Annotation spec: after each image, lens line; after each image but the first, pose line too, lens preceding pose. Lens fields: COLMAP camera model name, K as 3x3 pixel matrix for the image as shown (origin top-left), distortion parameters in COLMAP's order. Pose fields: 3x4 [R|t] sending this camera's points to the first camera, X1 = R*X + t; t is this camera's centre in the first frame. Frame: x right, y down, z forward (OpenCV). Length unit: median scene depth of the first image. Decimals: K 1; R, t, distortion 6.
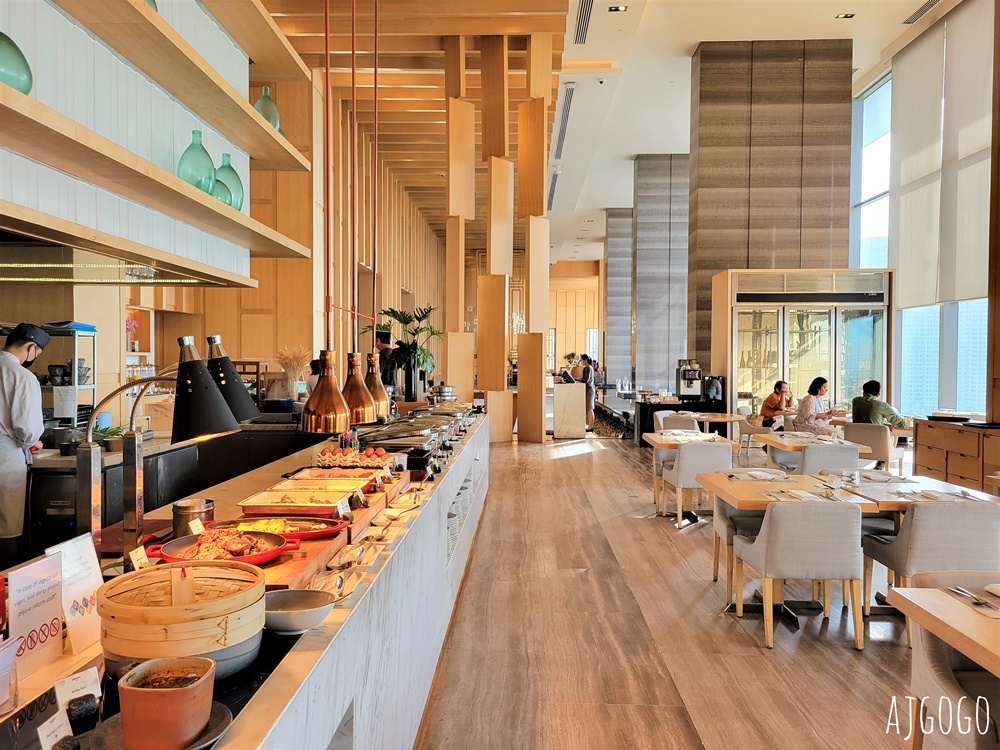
lens RADIAL K [[752.0, 0, 500.0], [0, 752.0, 374.0], [0, 0, 1]] dist [0.051700, -0.045874]
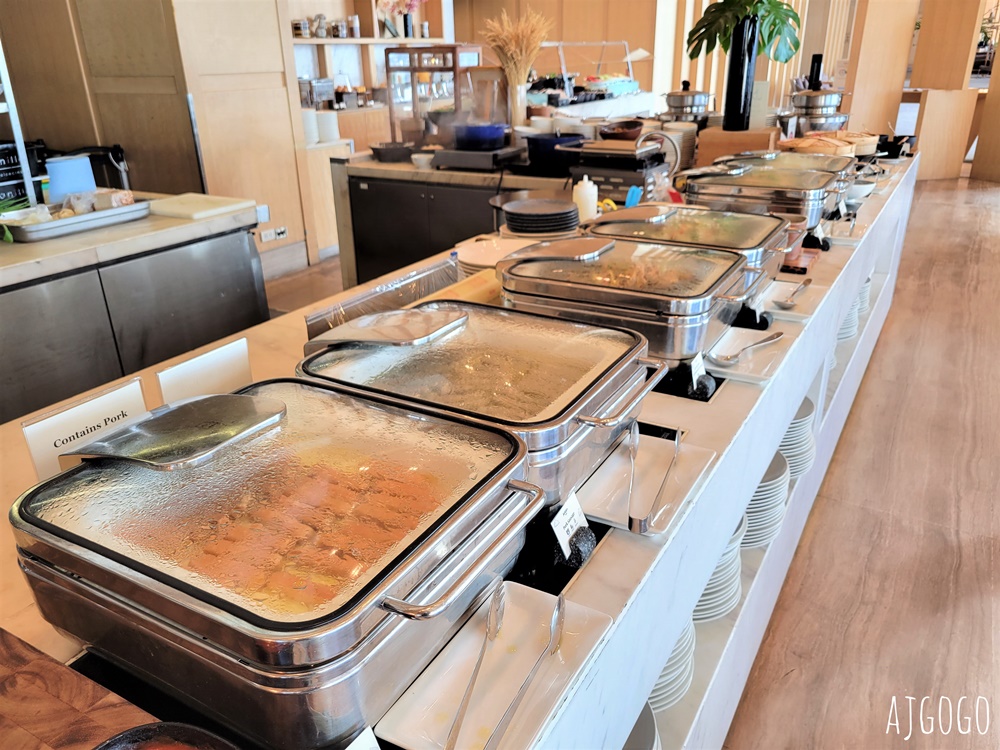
lens RADIAL K [[752.0, 0, 504.5], [0, 752.0, 371.9], [0, 0, 1]] dist [0.051700, -0.045874]
pose [[0.878125, 0.165920, -0.448740, -0.006123], [0.016151, 0.927124, 0.374406, -0.002564], [0.478159, -0.336023, 0.811451, 0.419860]]
